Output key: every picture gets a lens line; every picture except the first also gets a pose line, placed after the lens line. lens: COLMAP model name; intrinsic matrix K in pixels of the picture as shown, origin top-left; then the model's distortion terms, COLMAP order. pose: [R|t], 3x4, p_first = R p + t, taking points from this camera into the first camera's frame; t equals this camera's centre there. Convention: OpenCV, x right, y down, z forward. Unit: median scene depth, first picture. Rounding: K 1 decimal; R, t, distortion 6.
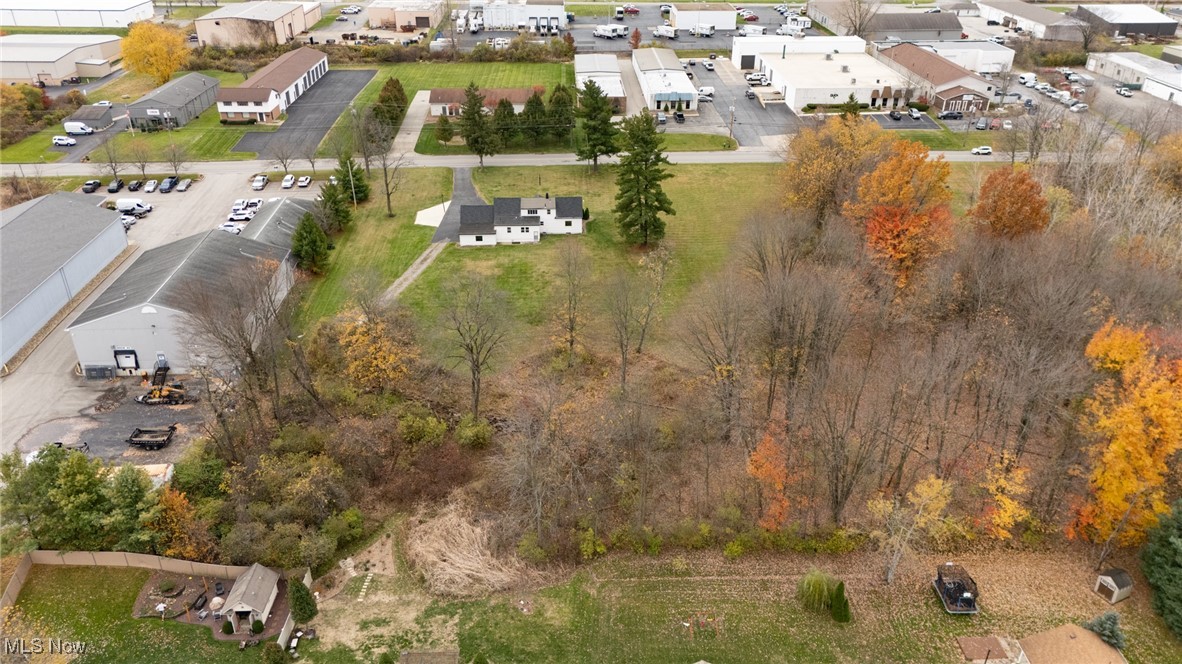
lens RADIAL K [[867.4, 0, 590.8], [0, 867.4, 332.5], [0, 0, 1]] dist [0.066667, -0.044015]
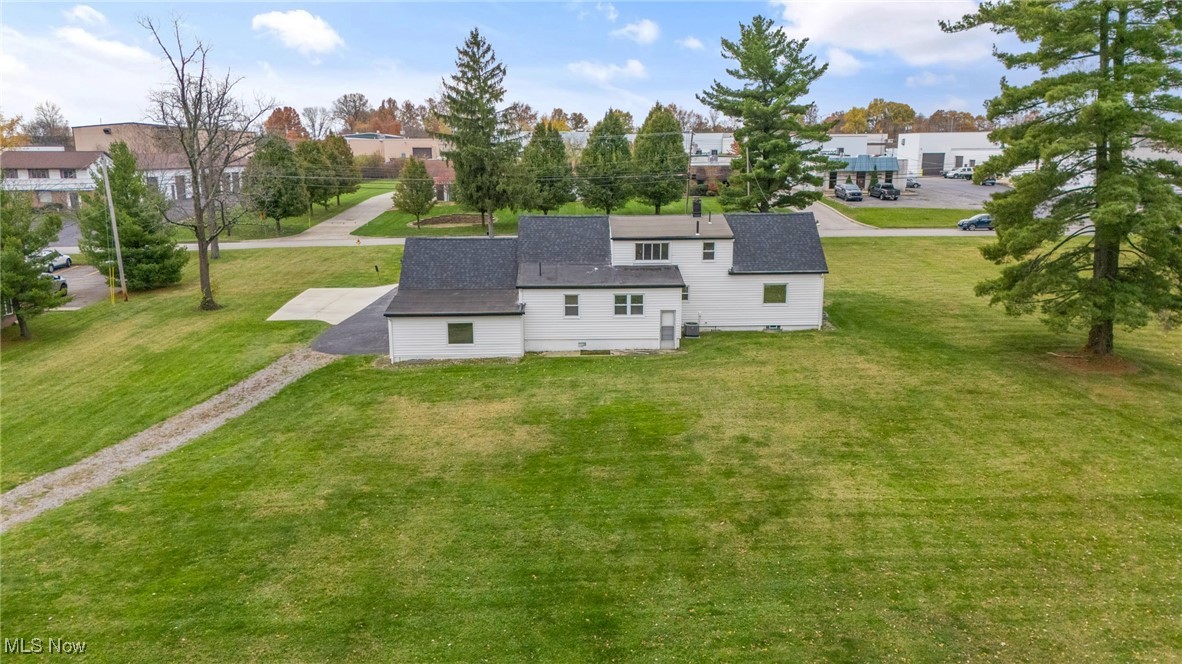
lens RADIAL K [[867.4, 0, 590.9], [0, 867.4, 330.9], [0, 0, 1]] dist [0.066667, -0.044015]
pose [[0.999764, -0.003338, -0.021445, -0.082016], [-0.002923, 0.958392, -0.285439, -0.032166], [0.021506, 0.285435, 0.958157, 0.740346]]
